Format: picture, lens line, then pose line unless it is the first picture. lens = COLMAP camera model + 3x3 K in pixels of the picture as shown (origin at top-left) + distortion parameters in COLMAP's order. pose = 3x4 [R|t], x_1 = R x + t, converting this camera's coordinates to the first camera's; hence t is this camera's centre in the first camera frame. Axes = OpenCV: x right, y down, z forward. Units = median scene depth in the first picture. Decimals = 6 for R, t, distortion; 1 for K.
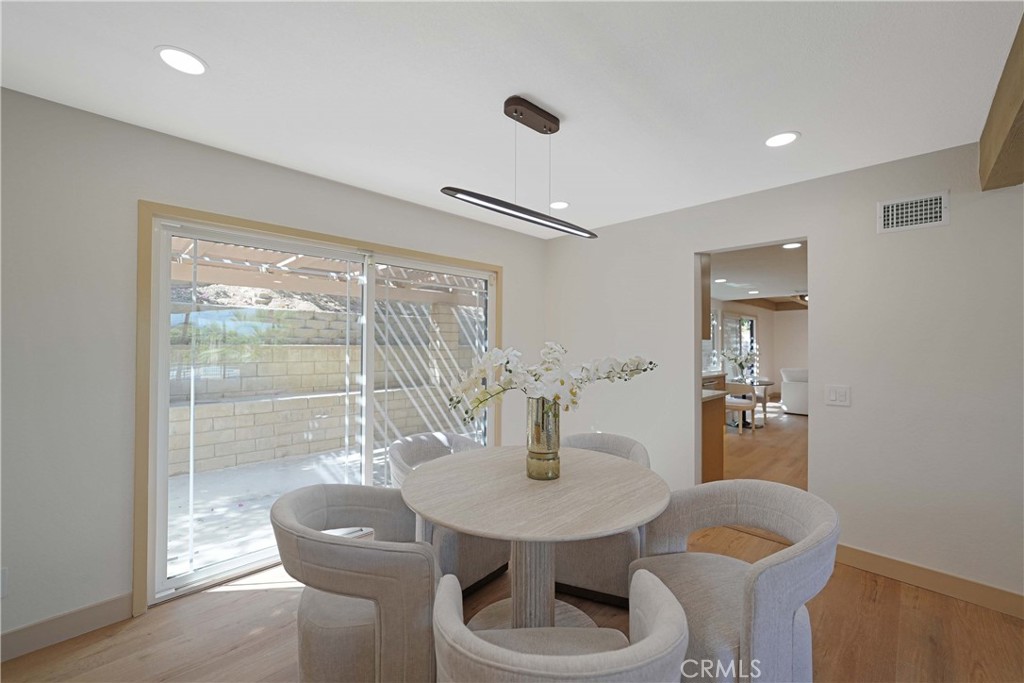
lens RADIAL K [[382.1, 0, 503.9], [0, 382.1, 339.7], [0, 0, 1]] dist [-0.006085, 0.001064]
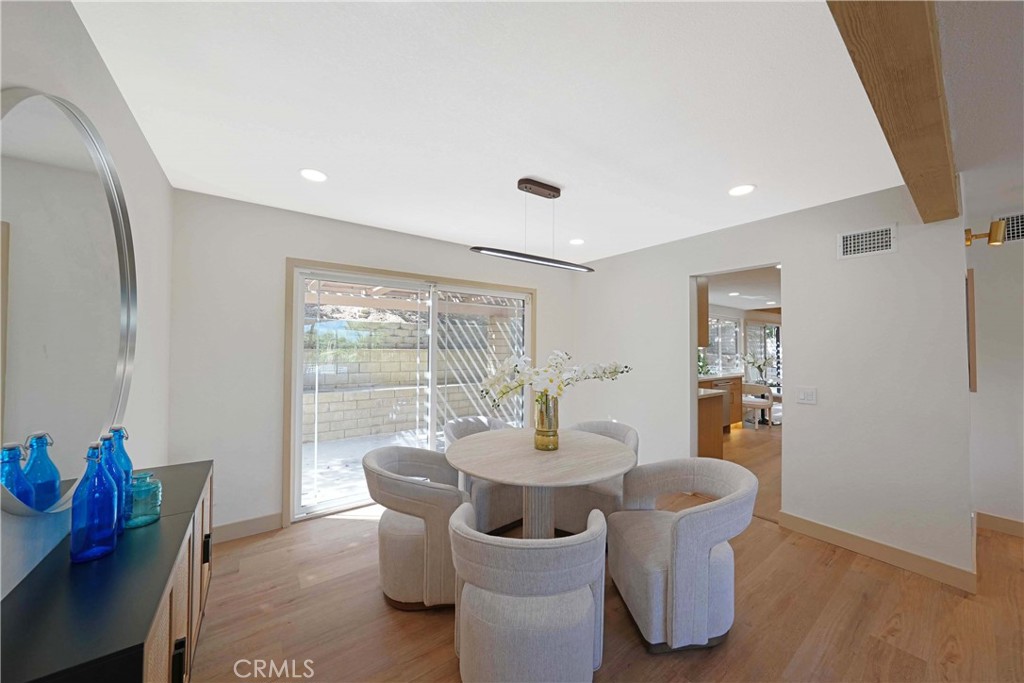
lens RADIAL K [[325.9, 0, 509.1], [0, 325.9, 340.5], [0, 0, 1]] dist [-0.015566, 0.001516]
pose [[0.989180, -0.001465, -0.146697, 0.112674], [0.000080, 0.999955, -0.009448, -0.016882], [0.146704, 0.009334, 0.989136, -0.147929]]
